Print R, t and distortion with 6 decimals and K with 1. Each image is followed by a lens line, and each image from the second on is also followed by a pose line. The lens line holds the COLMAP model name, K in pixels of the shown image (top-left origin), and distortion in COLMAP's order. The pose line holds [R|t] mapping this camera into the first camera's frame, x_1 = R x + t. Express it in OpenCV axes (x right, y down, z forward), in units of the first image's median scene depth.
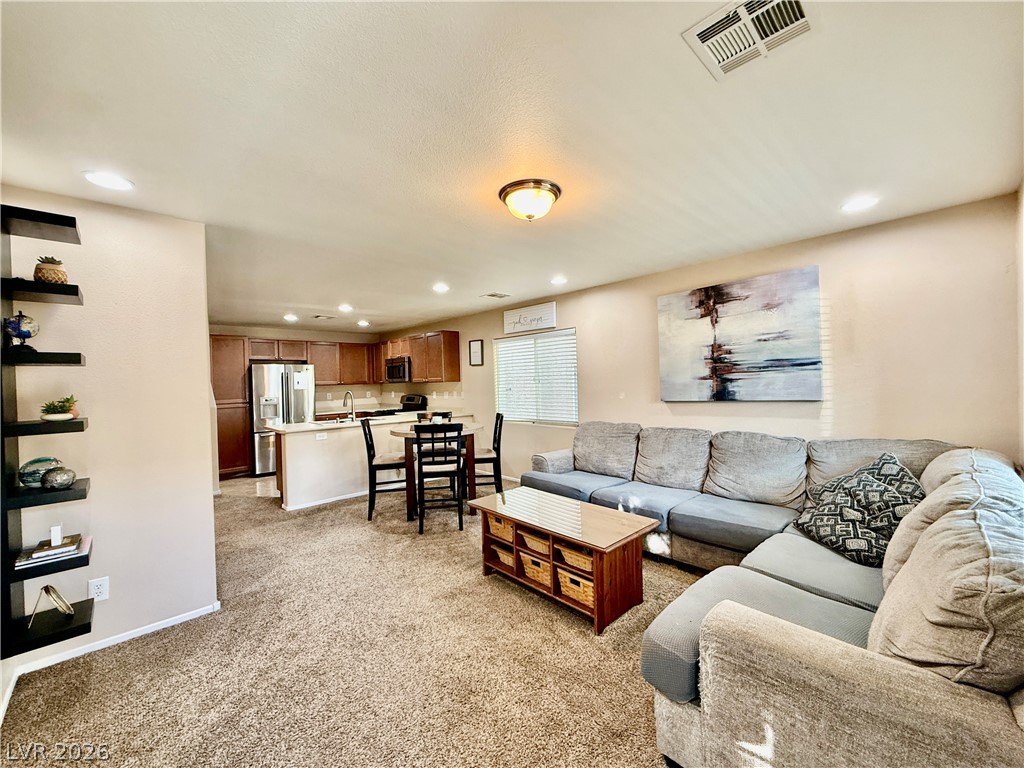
lens RADIAL K [[408.5, 0, 509.4], [0, 408.5, 384.5], [0, 0, 1]] dist [0.002906, 0.000440]
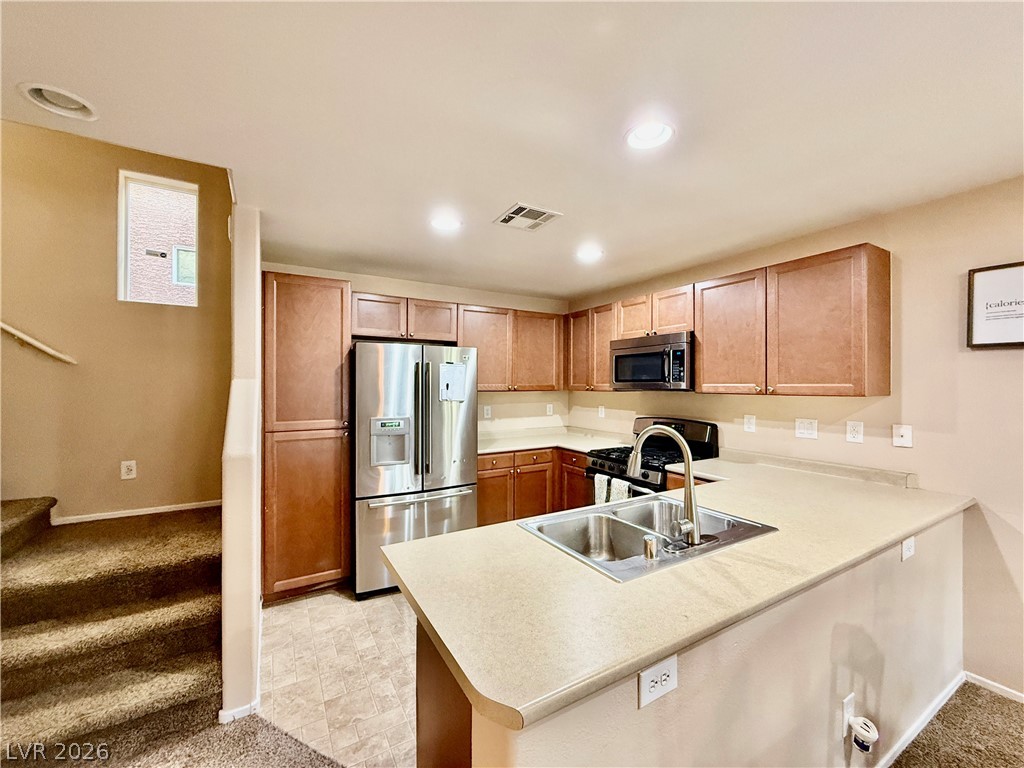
lens RADIAL K [[408.5, 0, 509.4], [0, 408.5, 384.5], [0, 0, 1]] dist [0.002906, 0.000440]
pose [[0.975056, 0.024849, -0.220563, -0.342790], [-0.027045, 0.999610, -0.006943, -0.004985], [0.220305, 0.012735, 0.975348, 0.562948]]
